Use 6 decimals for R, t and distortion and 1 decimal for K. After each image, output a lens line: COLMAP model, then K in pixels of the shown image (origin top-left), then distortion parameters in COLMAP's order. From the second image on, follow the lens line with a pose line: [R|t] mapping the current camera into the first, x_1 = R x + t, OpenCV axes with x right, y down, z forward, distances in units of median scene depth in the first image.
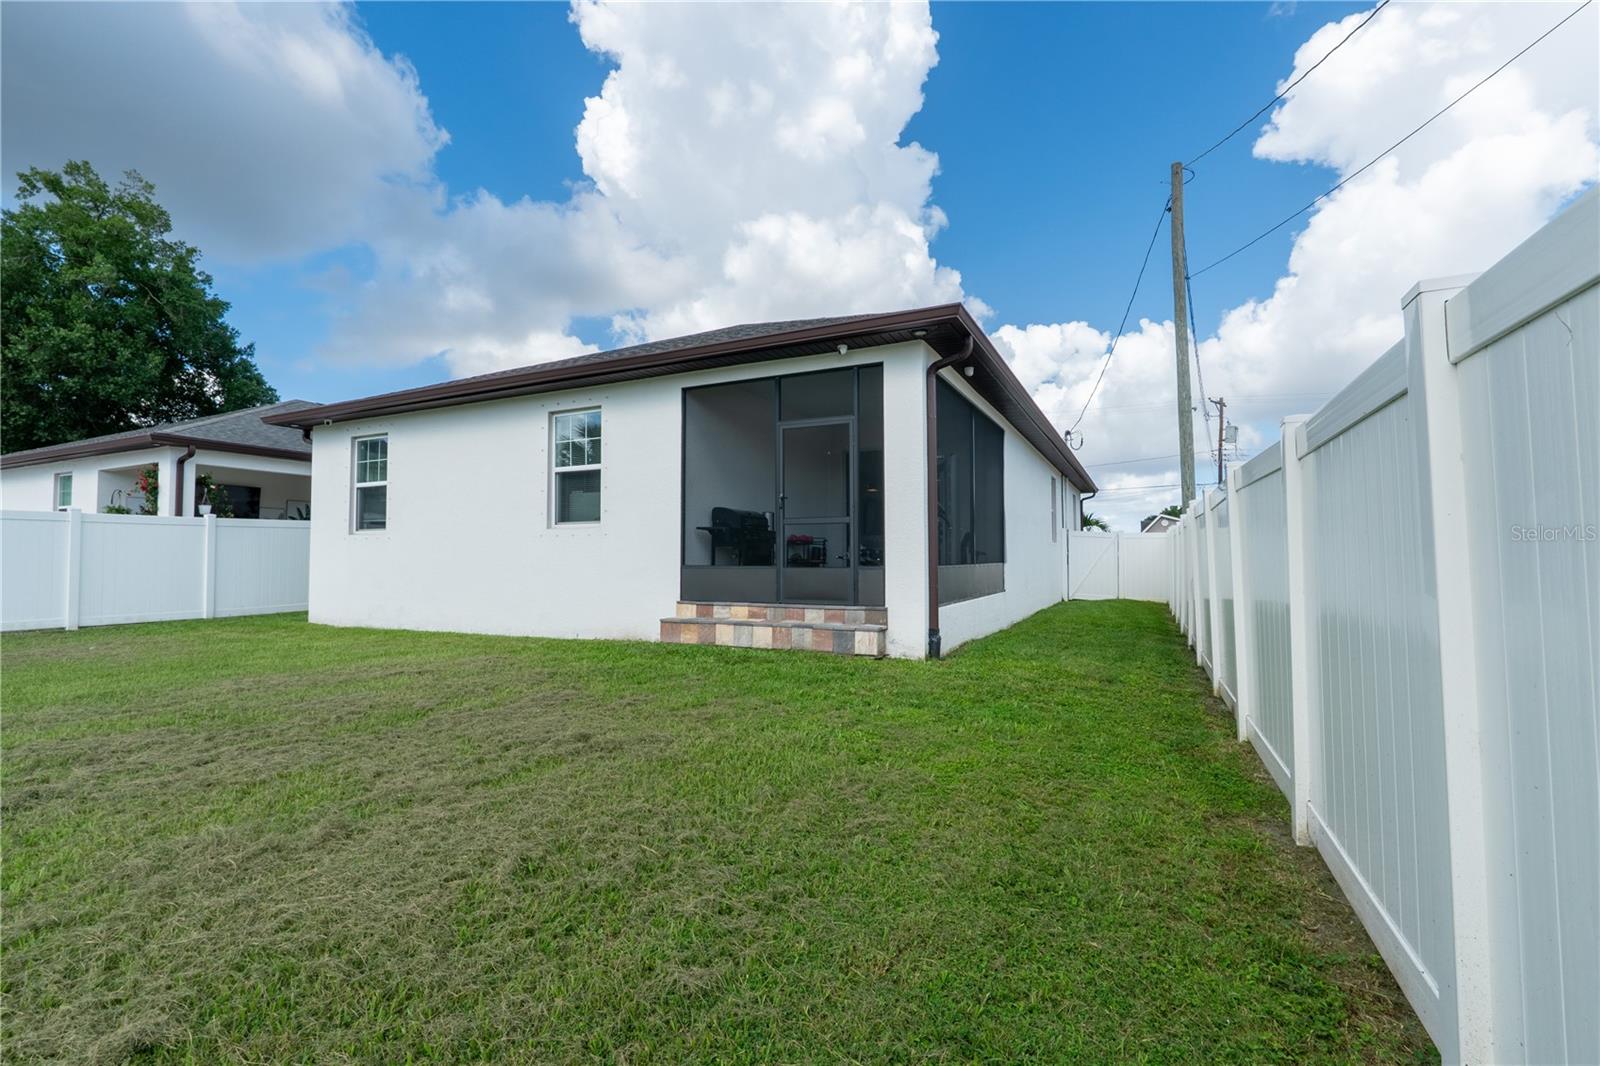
lens RADIAL K [[732.3, 0, 797.9], [0, 732.3, 523.5], [0, 0, 1]] dist [-0.004206, 0.000370]
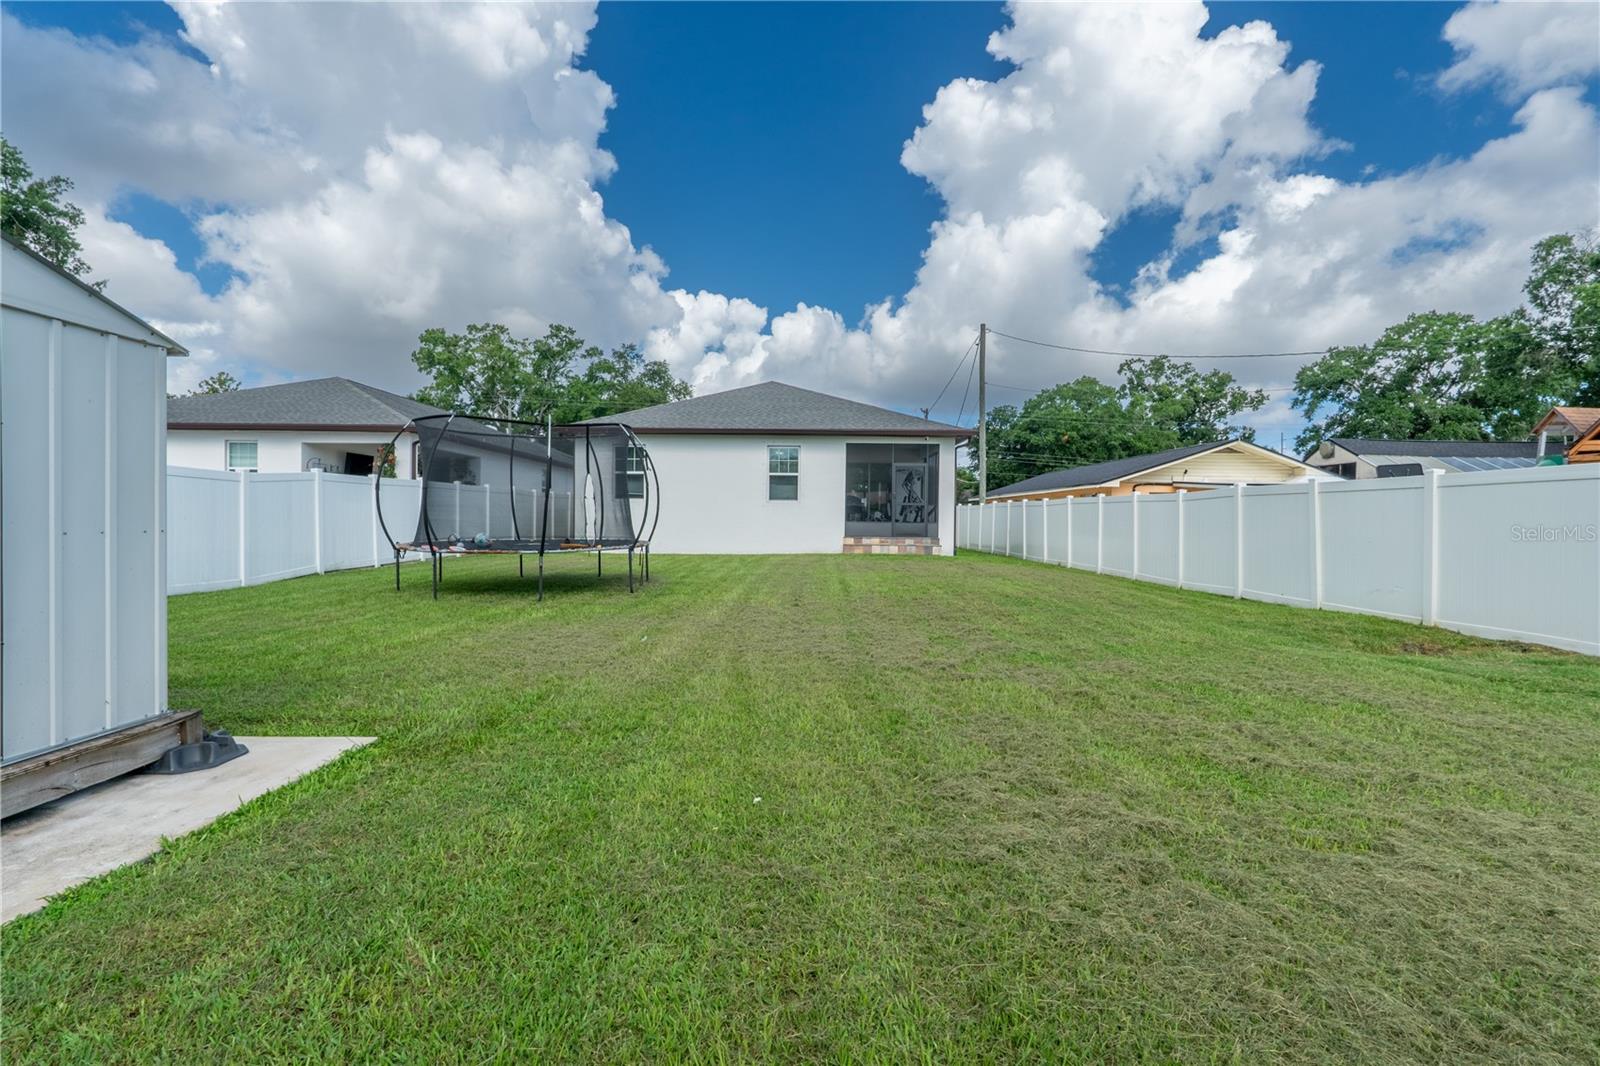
lens RADIAL K [[732.3, 0, 800.9], [0, 732.3, 531.2], [0, 0, 1]] dist [-0.004206, 0.000370]
pose [[0.899065, 0.006964, 0.437760, -1.313747], [-0.034784, 0.997849, 0.055565, -0.033337], [-0.436432, -0.065184, 0.897373, -1.010326]]
